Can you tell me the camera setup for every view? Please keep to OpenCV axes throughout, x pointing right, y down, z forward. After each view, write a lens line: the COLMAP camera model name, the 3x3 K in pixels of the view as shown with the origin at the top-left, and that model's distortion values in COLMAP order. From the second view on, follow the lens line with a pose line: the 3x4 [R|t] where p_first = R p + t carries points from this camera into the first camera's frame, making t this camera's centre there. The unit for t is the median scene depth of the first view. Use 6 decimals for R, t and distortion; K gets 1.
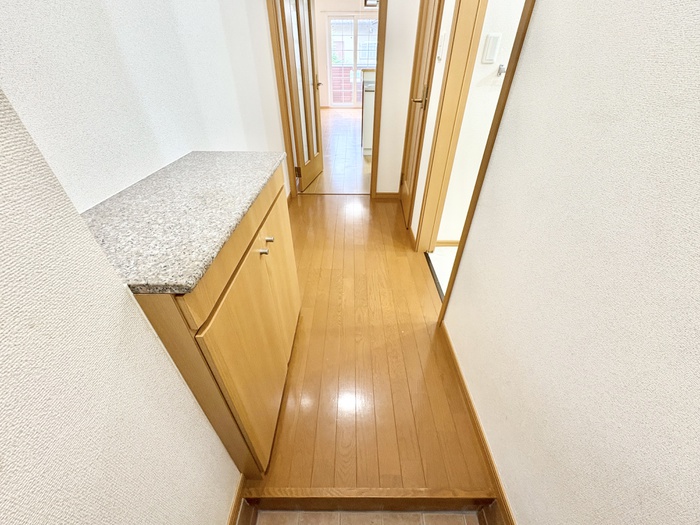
lens RADIAL K [[277.6, 0, 350.3], [0, 277.6, 262.0], [0, 0, 1]] dist [-0.001180, -0.000768]
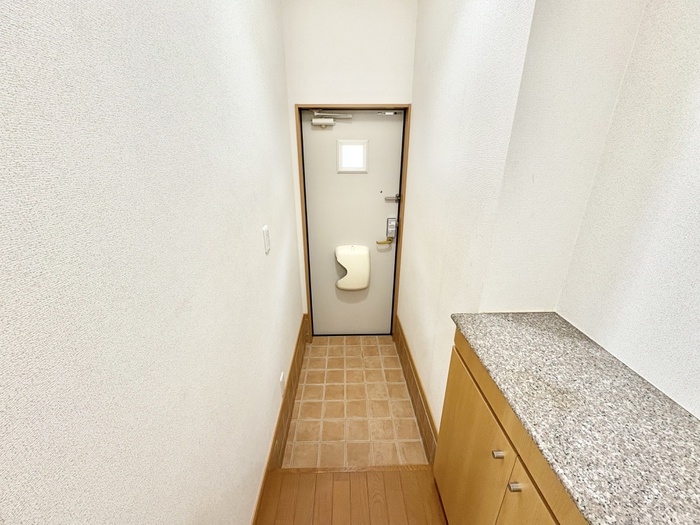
lens RADIAL K [[277.6, 0, 350.2], [0, 277.6, 262.0], [0, 0, 1]] dist [-0.001180, -0.000768]
pose [[-0.999671, 0.007324, -0.024583, 0.170778], [-0.016542, 0.548390, 0.836059, -1.208556], [0.019605, 0.836191, -0.548088, 1.127699]]
